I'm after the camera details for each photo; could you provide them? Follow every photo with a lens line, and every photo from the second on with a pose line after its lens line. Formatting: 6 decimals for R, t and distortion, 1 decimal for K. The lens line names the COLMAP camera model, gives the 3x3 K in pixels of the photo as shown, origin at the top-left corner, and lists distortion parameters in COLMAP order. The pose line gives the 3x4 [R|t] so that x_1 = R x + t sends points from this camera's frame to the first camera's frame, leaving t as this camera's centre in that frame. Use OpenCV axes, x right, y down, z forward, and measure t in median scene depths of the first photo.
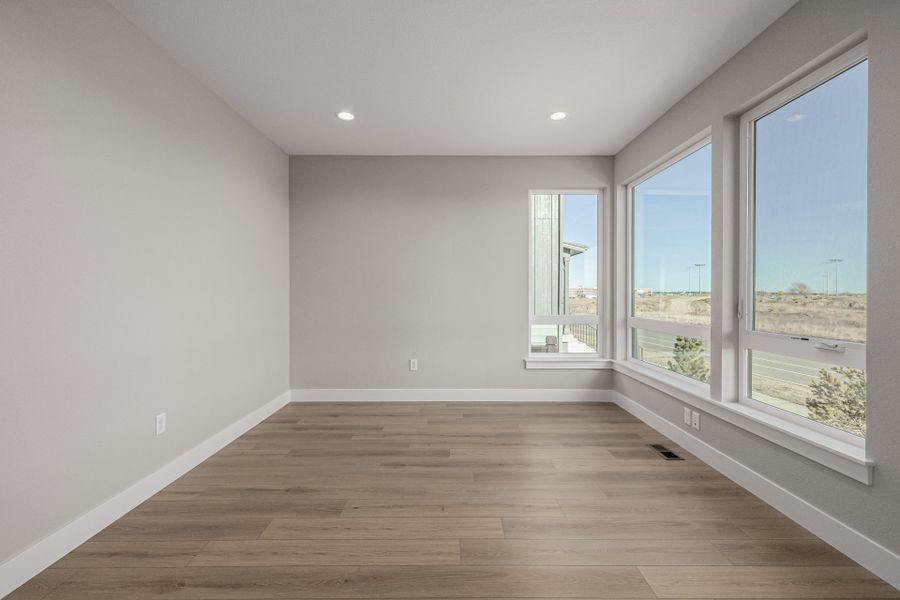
lens RADIAL K [[382.1, 0, 447.7], [0, 382.1, 296.9], [0, 0, 1]] dist [0.000150, -0.000089]
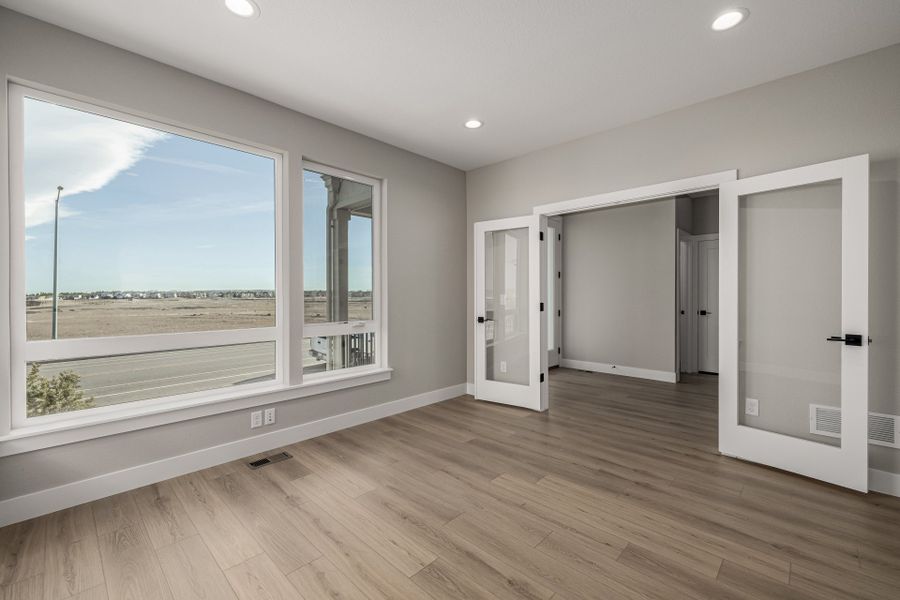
lens RADIAL K [[382.1, 0, 447.7], [0, 382.1, 296.9], [0, 0, 1]] dist [0.000150, -0.000089]
pose [[-0.723452, -0.004433, 0.690360, -0.511678], [0.006378, 0.999894, 0.013104, -0.021365], [-0.690345, 0.013883, -0.723347, 1.669505]]
